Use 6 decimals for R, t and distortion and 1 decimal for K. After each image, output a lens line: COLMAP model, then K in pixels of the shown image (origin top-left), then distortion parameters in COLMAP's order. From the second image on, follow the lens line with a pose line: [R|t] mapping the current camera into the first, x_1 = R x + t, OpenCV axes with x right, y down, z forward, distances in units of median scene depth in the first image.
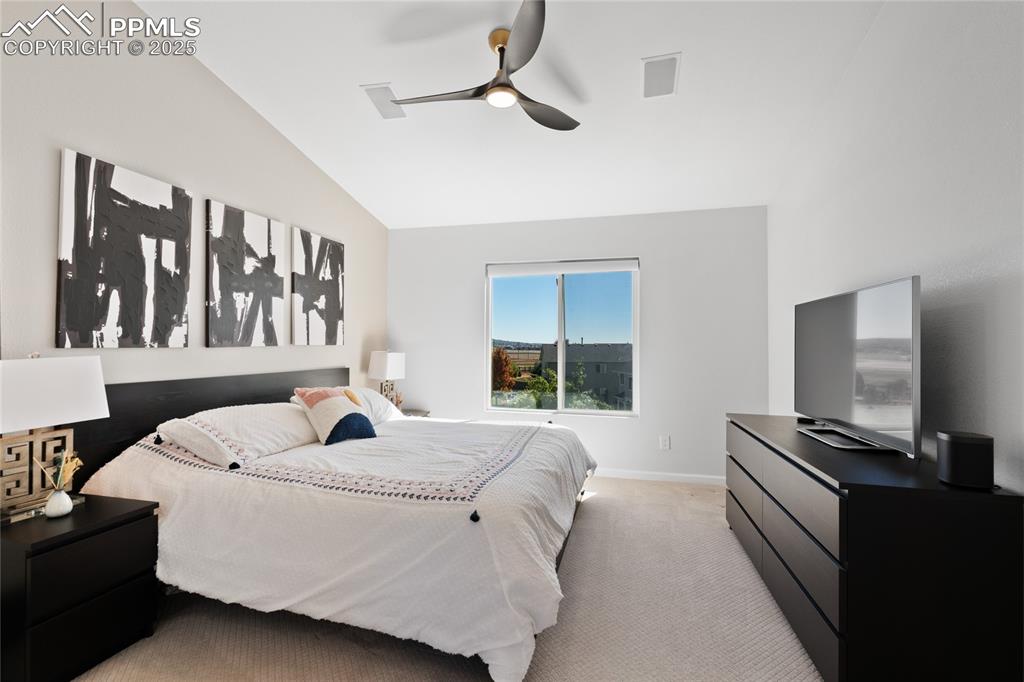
lens RADIAL K [[443.8, 0, 513.0], [0, 443.8, 339.8], [0, 0, 1]] dist [0.003898, 0.000200]
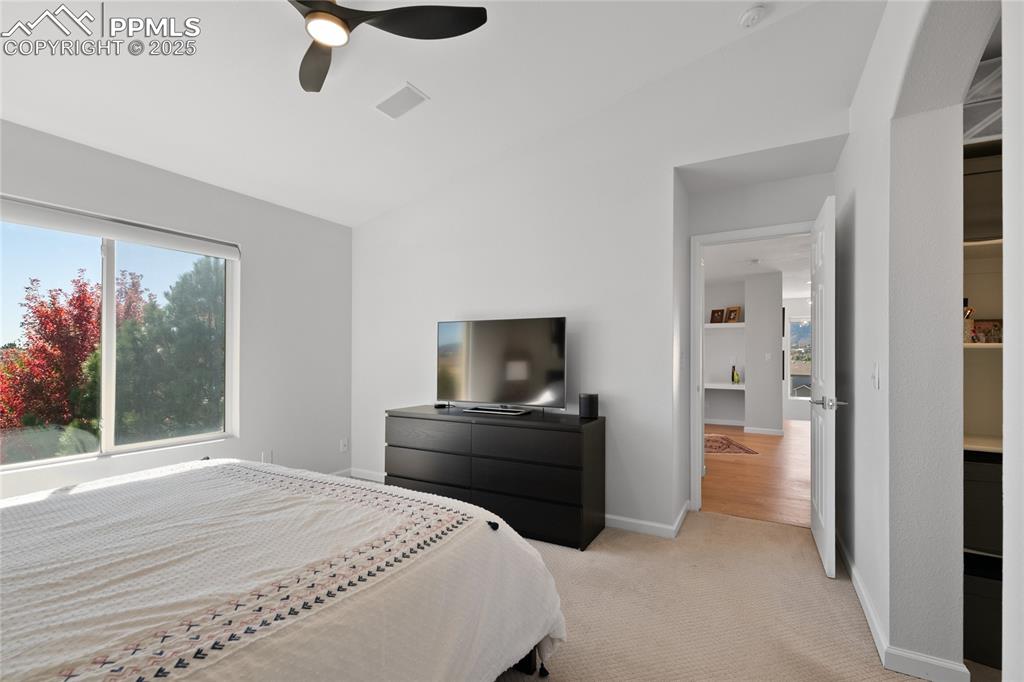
lens RADIAL K [[443.8, 0, 529.6], [0, 443.8, 351.7], [0, 0, 1]] dist [0.003898, 0.000200]
pose [[0.242440, 0.001474, 0.970165, -0.773803], [-0.017825, 0.999837, 0.002935, 0.005220], [-0.970003, -0.018005, 0.242427, 0.520577]]
